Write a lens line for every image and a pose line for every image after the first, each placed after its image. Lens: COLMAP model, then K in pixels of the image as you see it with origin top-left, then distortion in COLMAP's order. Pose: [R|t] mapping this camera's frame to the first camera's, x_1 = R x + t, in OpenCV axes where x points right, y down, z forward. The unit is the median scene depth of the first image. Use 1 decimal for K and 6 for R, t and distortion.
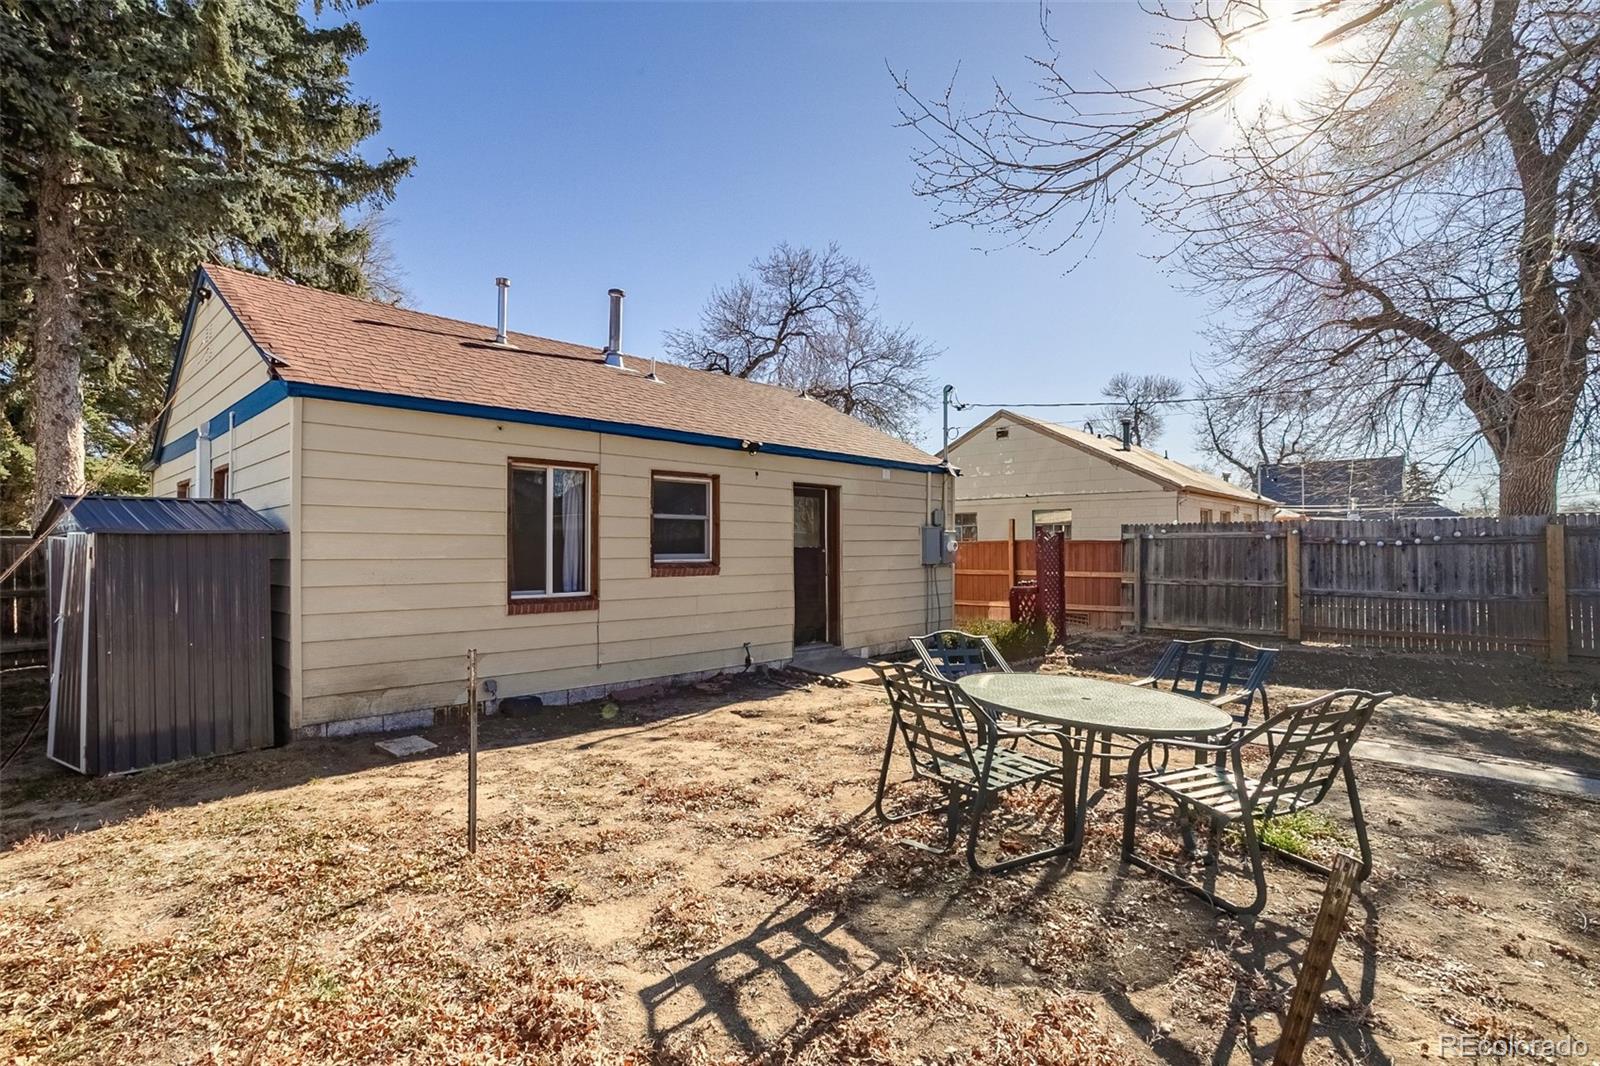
lens RADIAL K [[772.5, 0, 788.2], [0, 772.5, 532.8], [0, 0, 1]] dist [-0.067782, 0.040868]
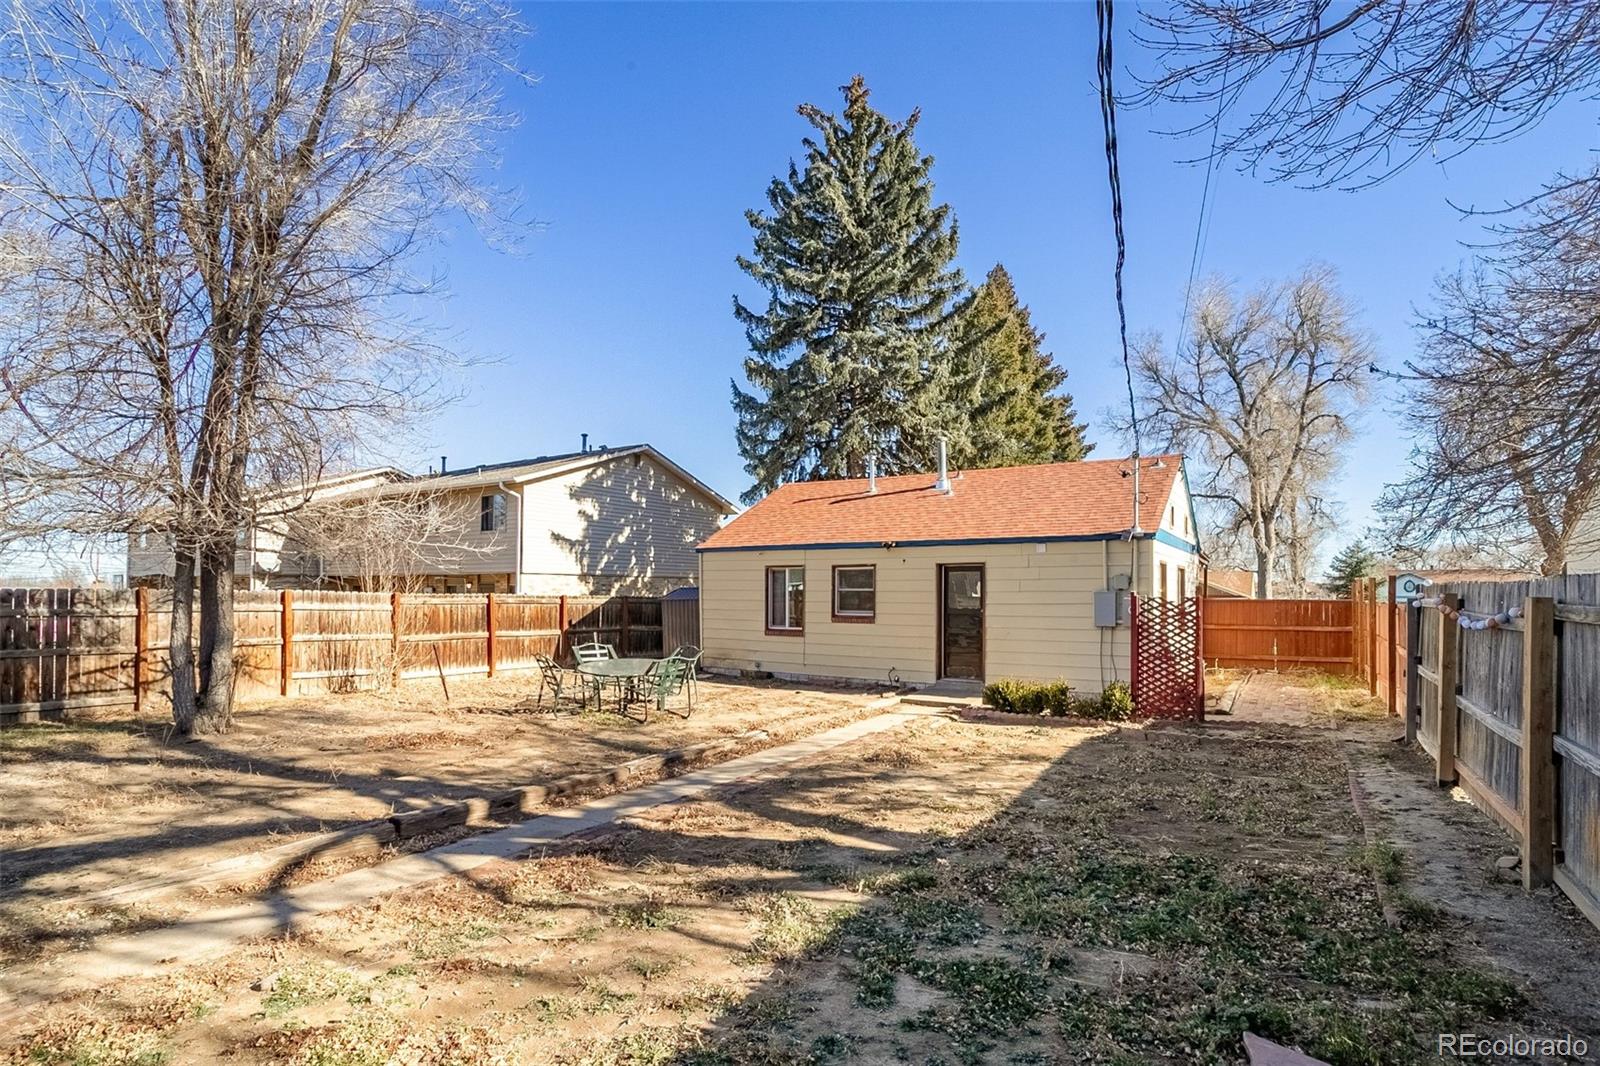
lens RADIAL K [[770.3, 0, 805.2], [0, 770.3, 569.4], [0, 0, 1]] dist [-0.065181, 0.042081]
pose [[0.211002, -0.025583, -0.977151, 1.384581], [0.016090, 0.999613, -0.022697, -0.025503], [0.977353, -0.010934, 0.211332, 0.458454]]
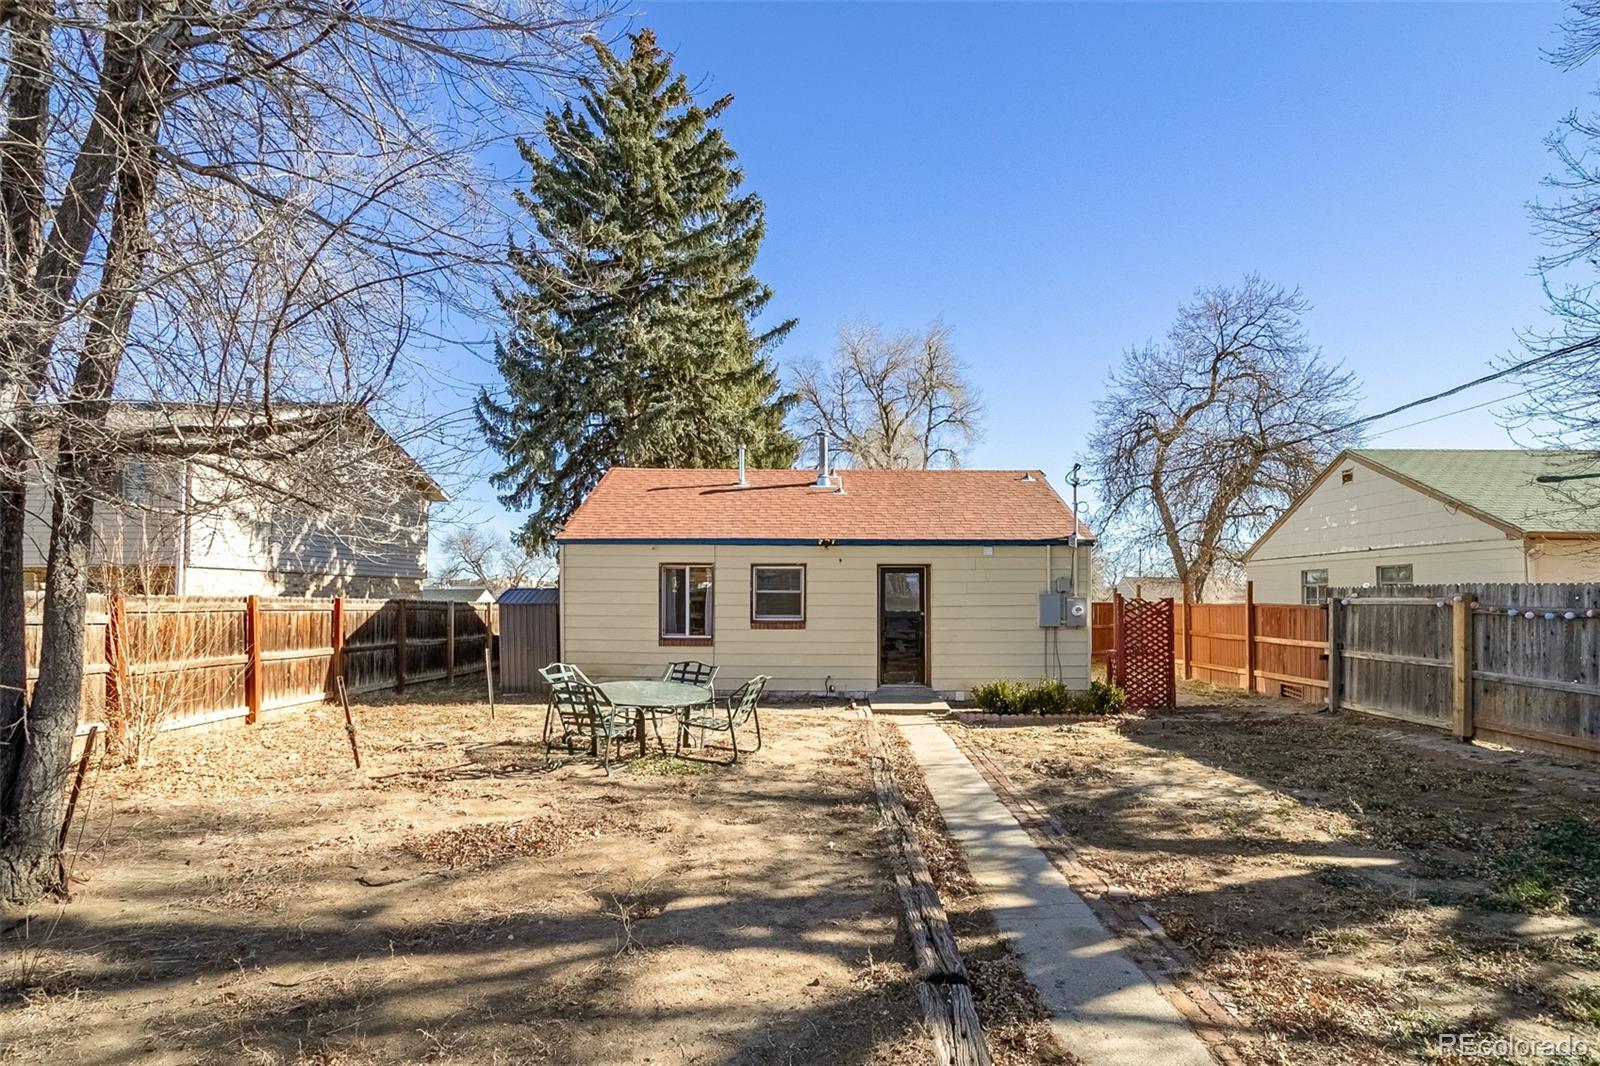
lens RADIAL K [[770.3, 0, 805.2], [0, 770.3, 569.4], [0, 0, 1]] dist [-0.065181, 0.042081]
pose [[0.686150, -0.024662, -0.727042, 0.927430], [0.010524, 0.999657, -0.023976, -0.024182], [0.727384, 0.008800, 0.686174, -0.036542]]
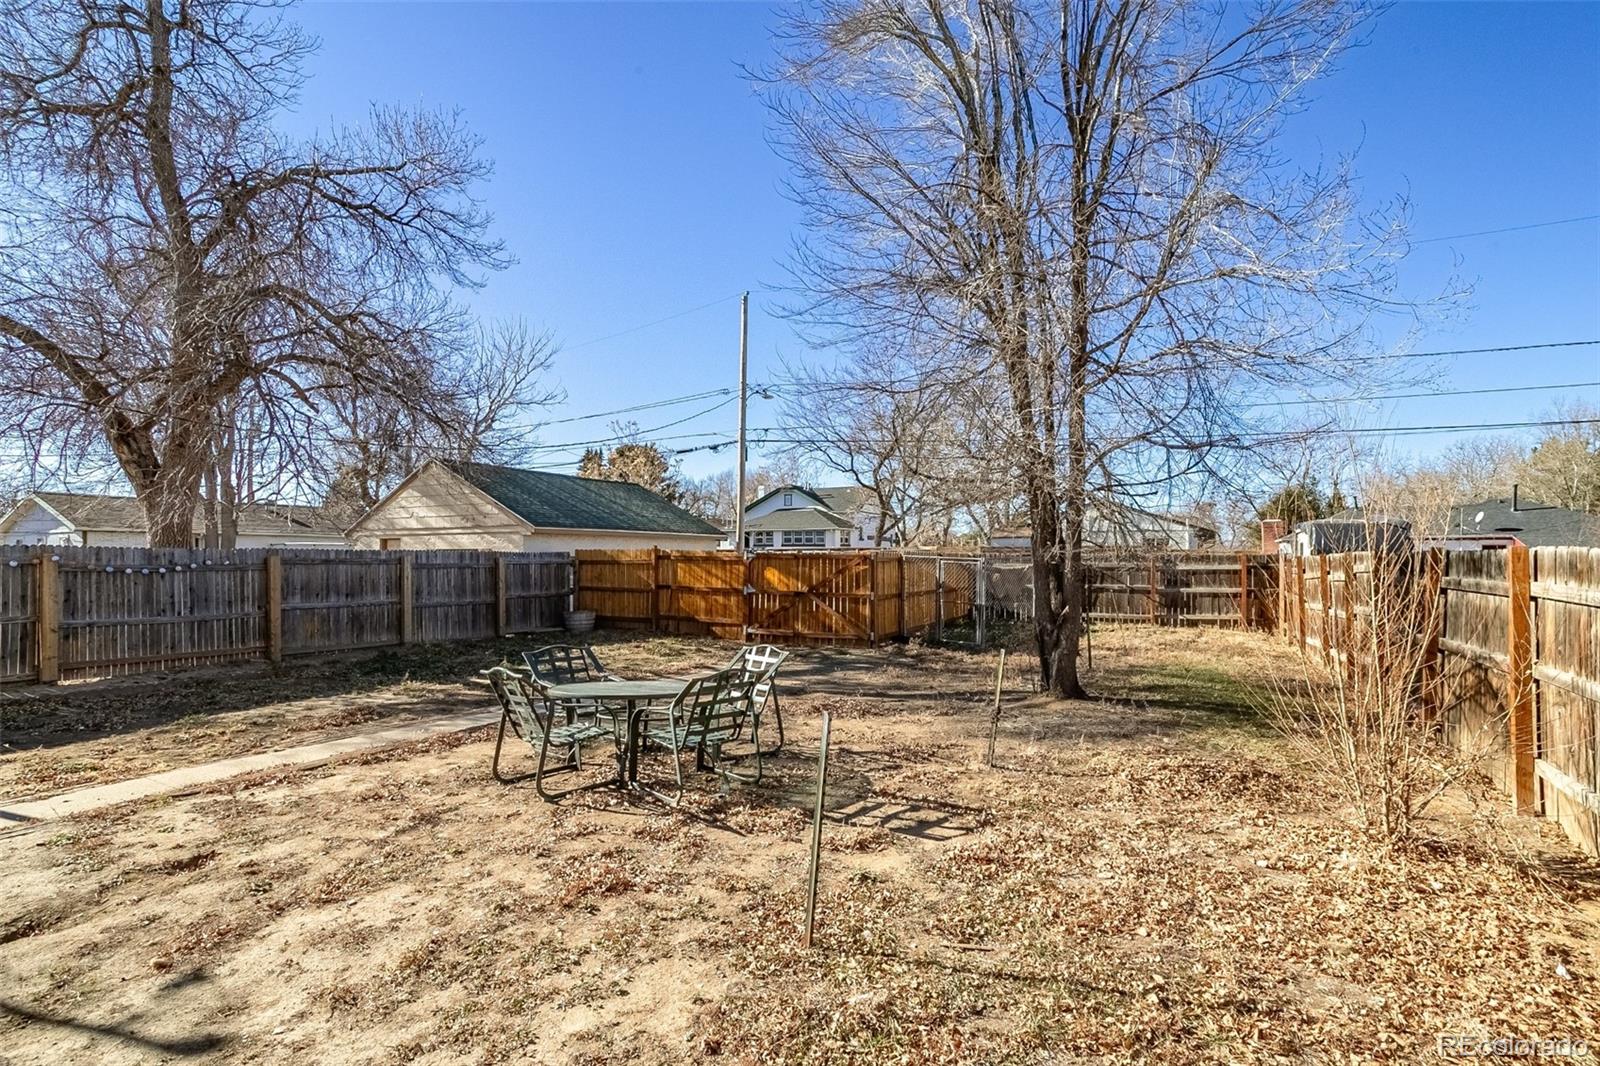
lens RADIAL K [[772.5, 0, 788.2], [0, 772.5, 532.8], [0, 0, 1]] dist [-0.067782, 0.040868]
pose [[-0.250836, 0.038506, 0.967264, -0.483697], [-0.018390, 0.998839, -0.044532, -0.009912], [-0.967855, -0.028958, -0.249836, 0.467371]]
